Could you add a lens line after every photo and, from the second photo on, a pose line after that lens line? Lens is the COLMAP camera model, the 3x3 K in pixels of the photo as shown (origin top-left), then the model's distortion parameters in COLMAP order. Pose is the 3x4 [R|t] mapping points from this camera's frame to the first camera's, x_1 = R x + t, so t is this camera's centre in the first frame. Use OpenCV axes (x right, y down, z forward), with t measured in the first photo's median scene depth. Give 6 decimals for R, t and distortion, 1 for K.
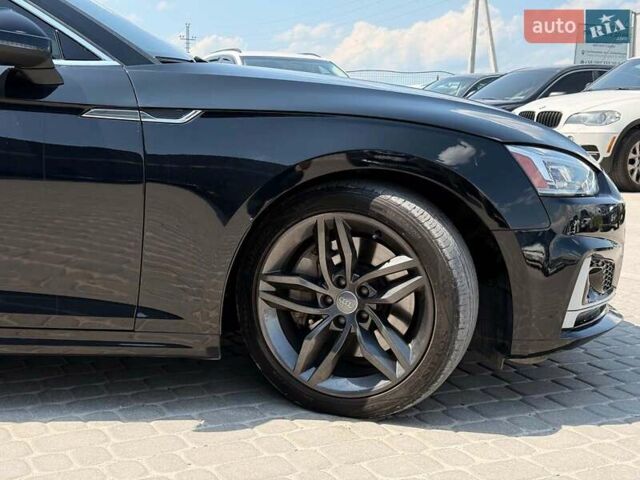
lens RADIAL K [[885.4, 0, 318.0], [0, 885.4, 237.3], [0, 0, 1]] dist [0.171498, 0.000000]
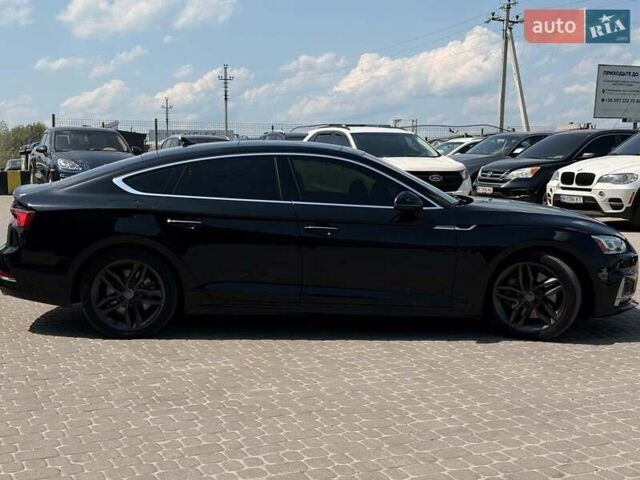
lens RADIAL K [[885.4, 0, 323.3], [0, 885.4, 242.4], [0, 0, 1]] dist [0.171498, 0.000000]
pose [[0.999752, -0.014732, -0.016673, -0.507175], [0.014319, 0.999593, -0.024657, -0.027629], [0.017030, 0.024412, 0.999557, -1.574288]]
